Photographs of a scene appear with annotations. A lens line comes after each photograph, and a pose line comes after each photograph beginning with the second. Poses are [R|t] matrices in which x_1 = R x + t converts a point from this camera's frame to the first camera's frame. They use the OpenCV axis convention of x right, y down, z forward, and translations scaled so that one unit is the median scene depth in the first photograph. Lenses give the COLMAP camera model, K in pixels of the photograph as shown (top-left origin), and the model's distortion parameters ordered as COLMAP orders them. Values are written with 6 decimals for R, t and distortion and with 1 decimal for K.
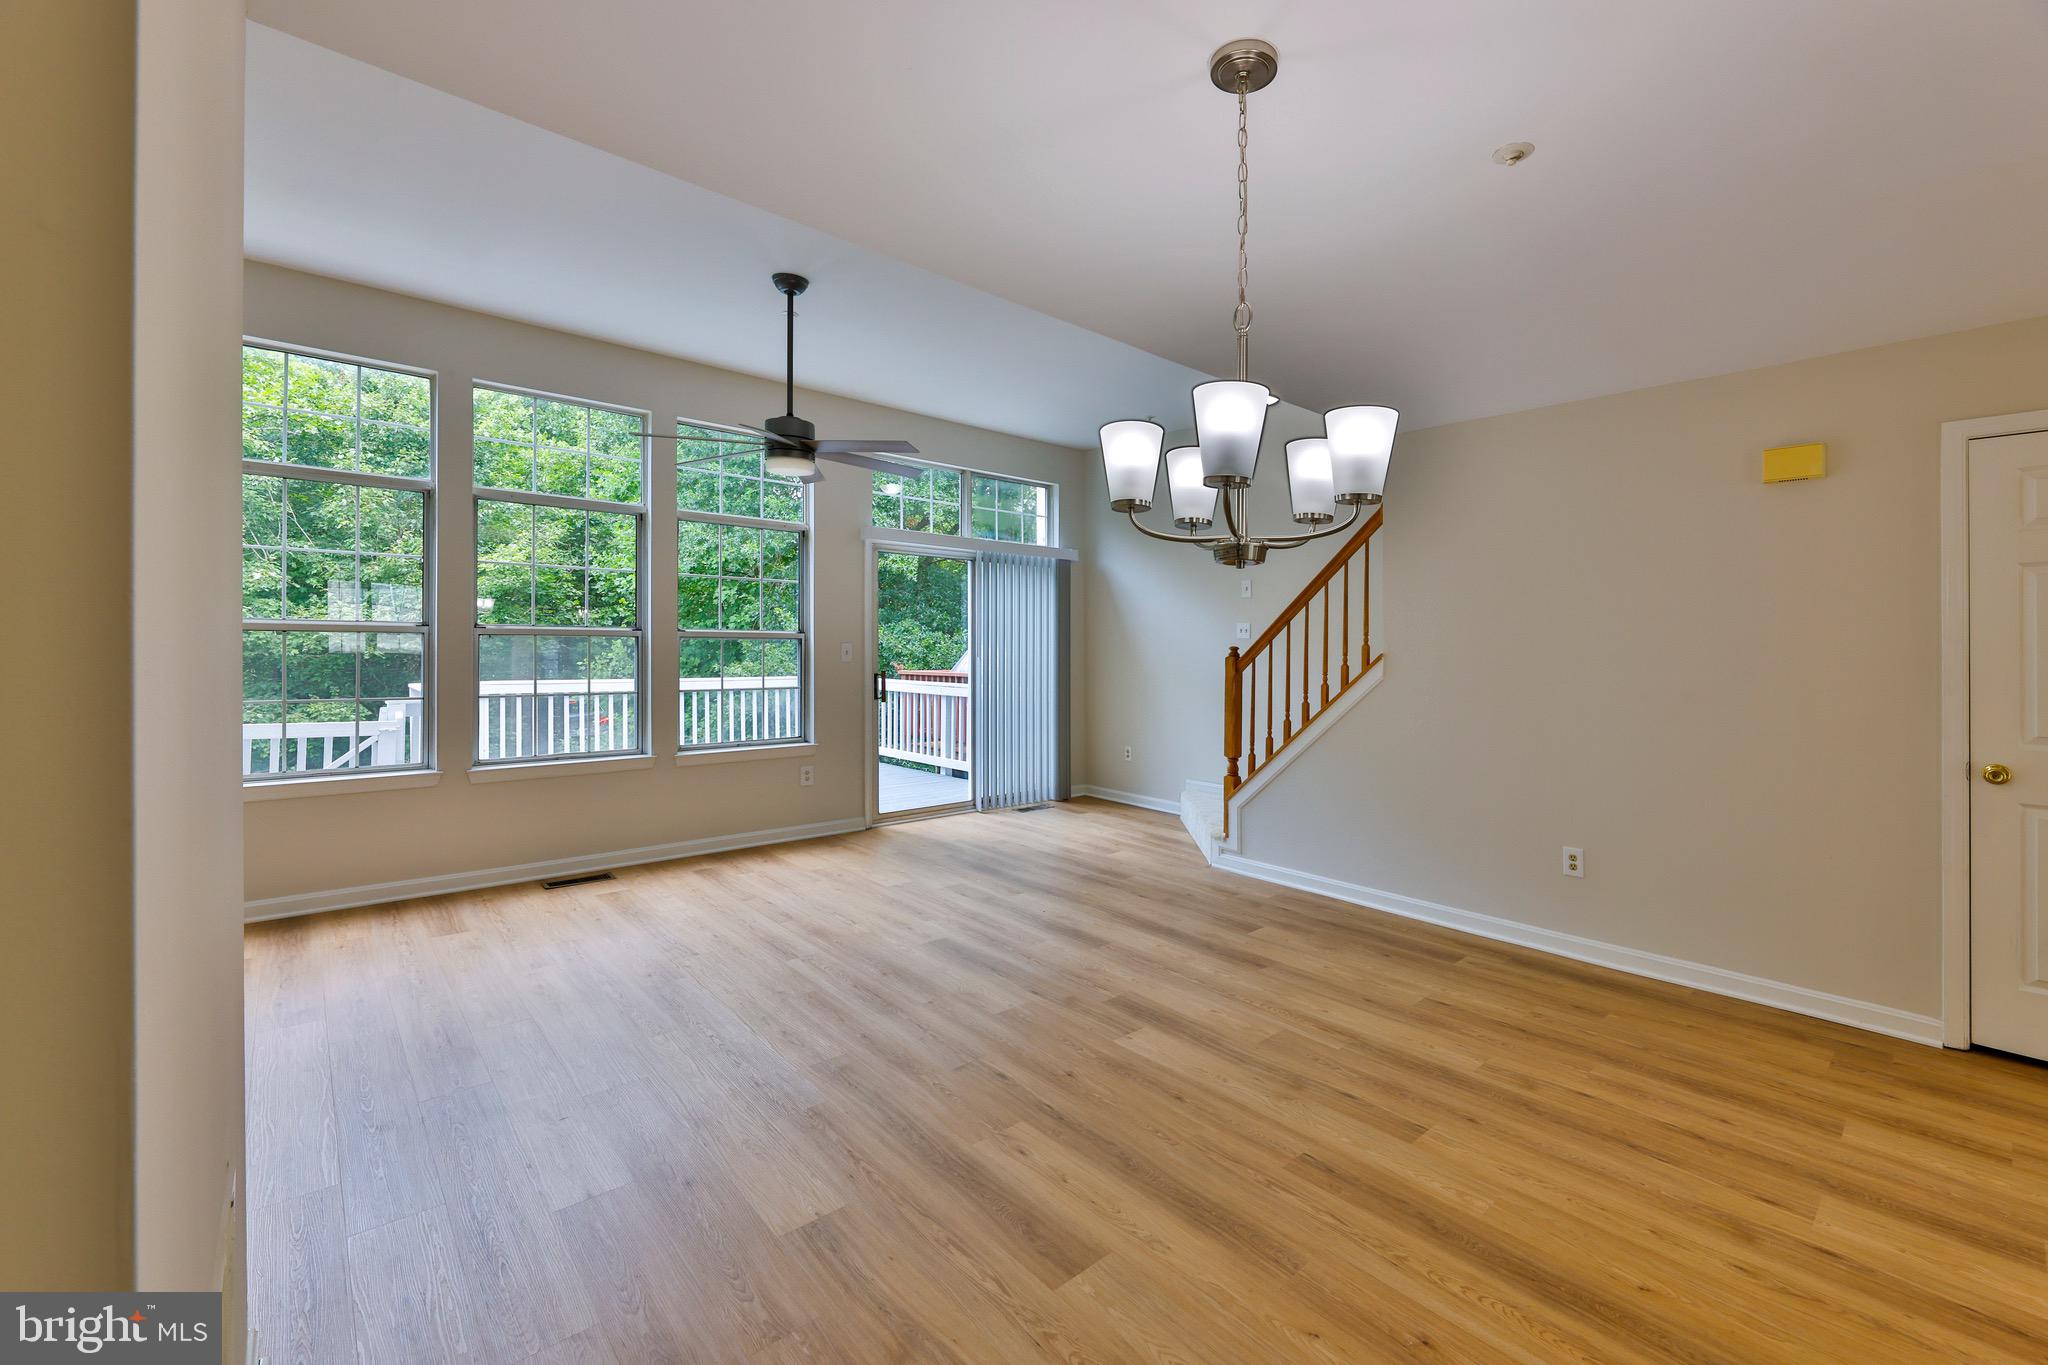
lens RADIAL K [[841.6, 0, 1020.5], [0, 841.6, 677.4], [0, 0, 1]] dist [-0.001667, -0.000046]
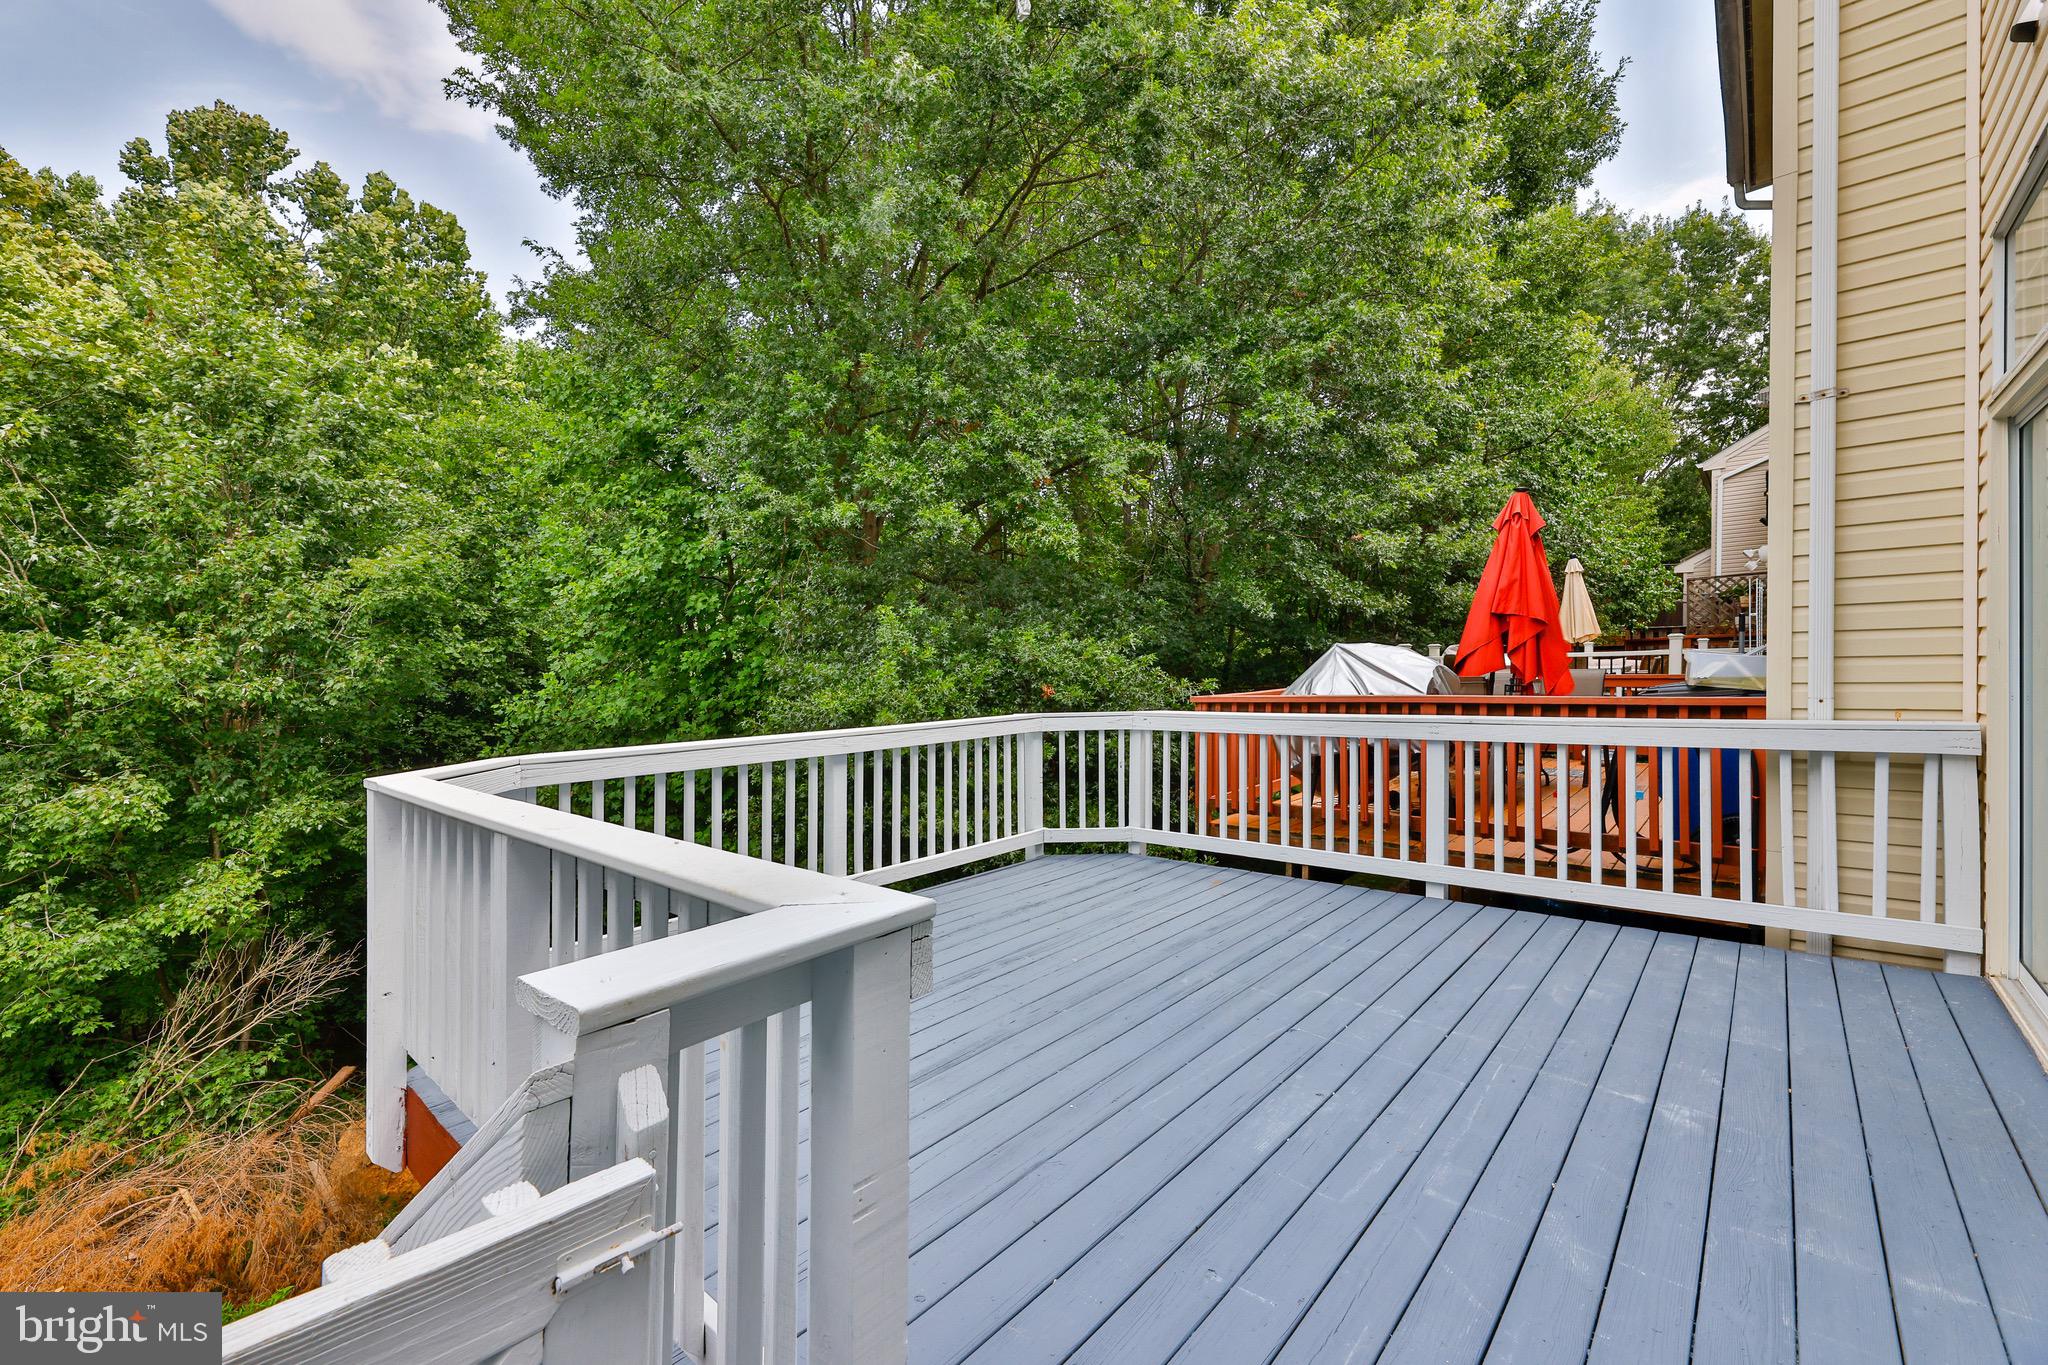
lens RADIAL K [[841.6, 0, 1020.5], [0, 841.6, 677.4], [0, 0, 1]] dist [-0.001667, -0.000046]
pose [[0.992539, -0.039739, 0.115271, -0.098421], [0.042470, 0.998870, -0.021332, -0.003913], [-0.114293, 0.026069, 0.993105, 0.134718]]
